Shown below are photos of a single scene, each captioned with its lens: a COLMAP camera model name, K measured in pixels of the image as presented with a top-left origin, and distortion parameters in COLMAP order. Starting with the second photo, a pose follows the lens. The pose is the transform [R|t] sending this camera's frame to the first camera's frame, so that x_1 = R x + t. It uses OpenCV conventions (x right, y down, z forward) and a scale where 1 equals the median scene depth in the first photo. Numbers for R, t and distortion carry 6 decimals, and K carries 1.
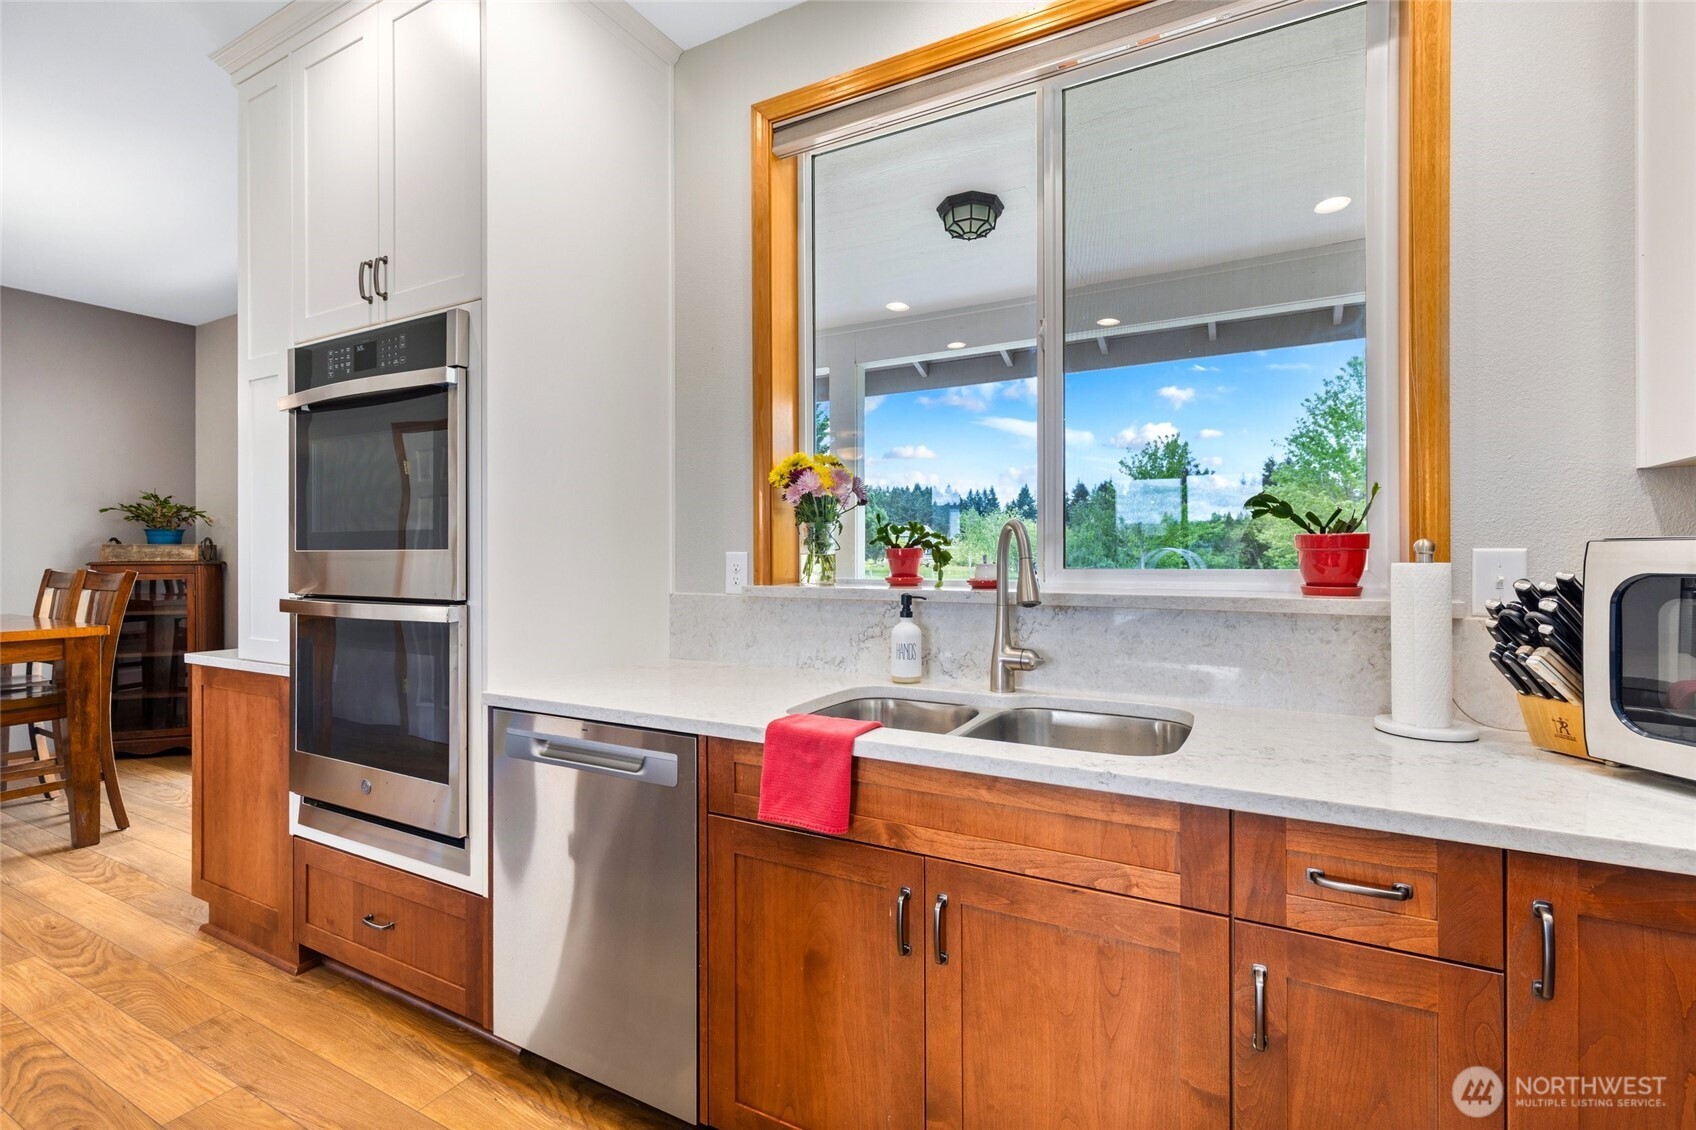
lens RADIAL K [[772.3, 0, 849.3], [0, 772.3, 556.4], [0, 0, 1]] dist [-0.000652, 0.000169]
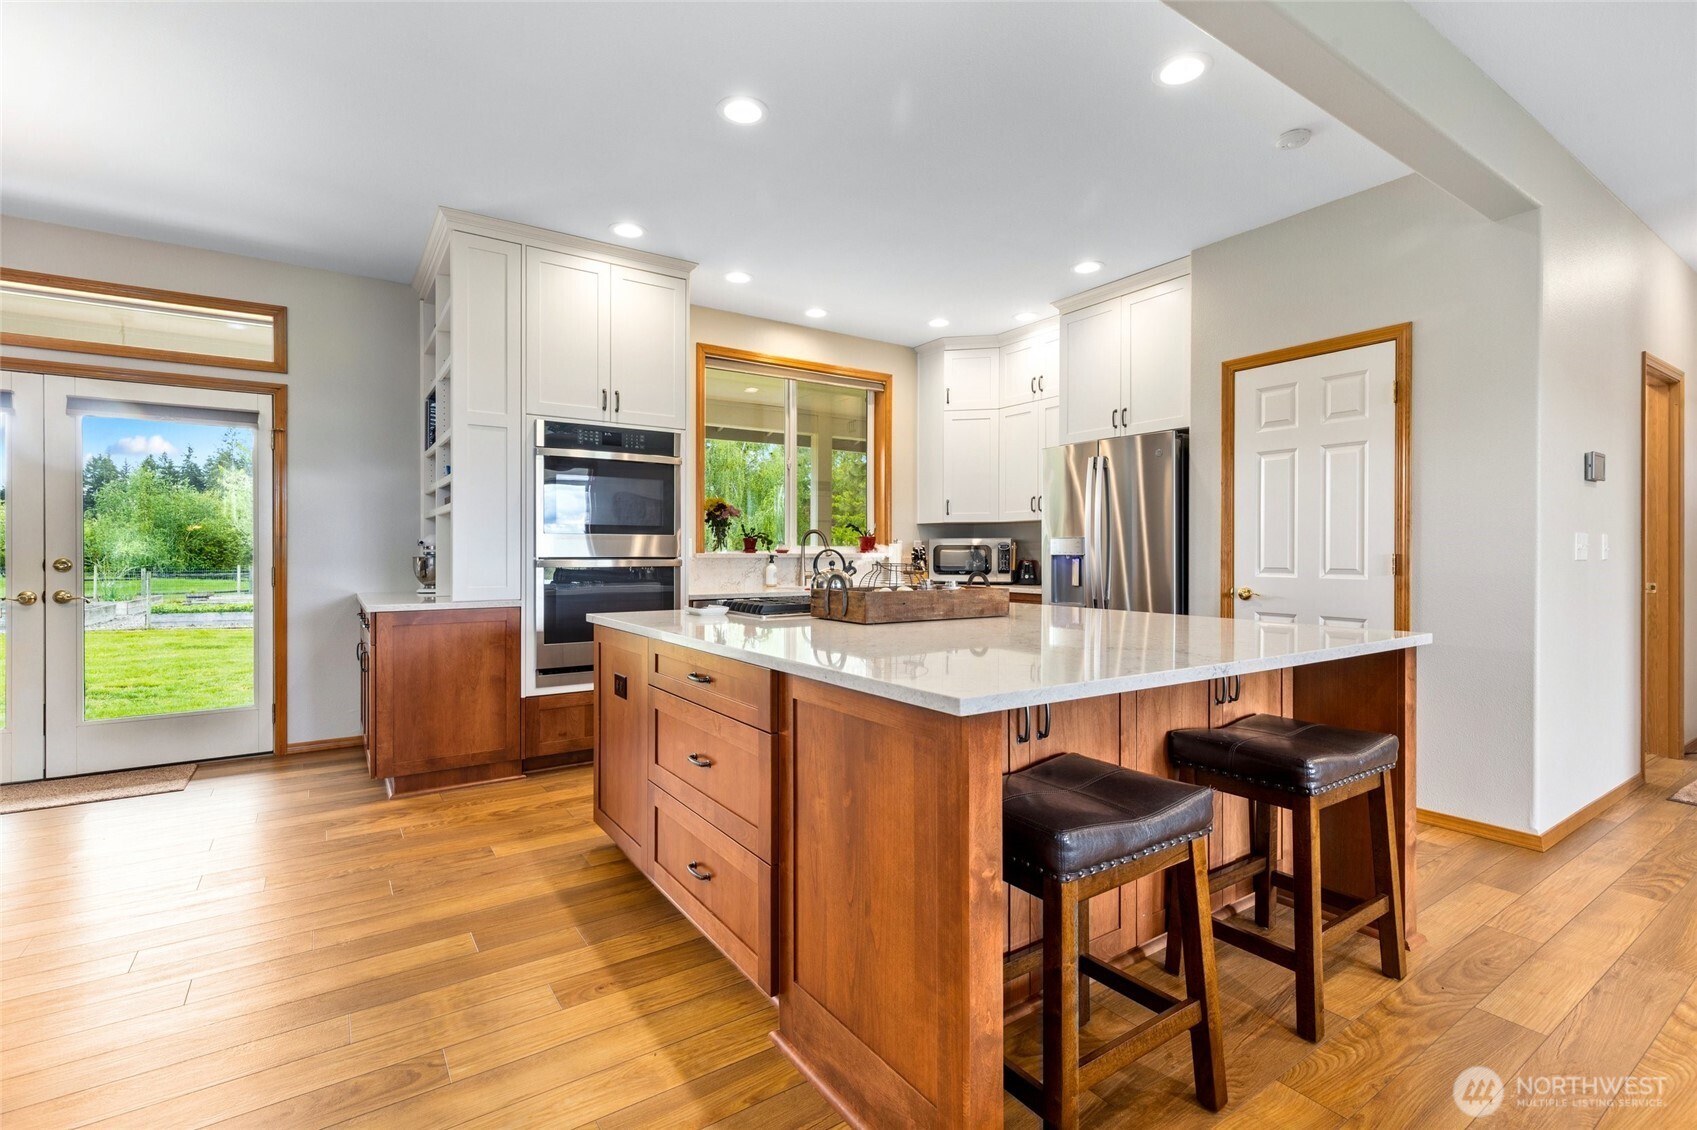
lens RADIAL K [[772.8, 0, 849.8], [0, 772.8, 556.4], [0, 0, 1]] dist [-0.000652, 0.000169]
pose [[0.459294, -0.003412, 0.888278, -2.171586], [-0.000335, 0.999992, 0.004014, 0.042287], [-0.888284, -0.002141, 0.459290, -0.502150]]
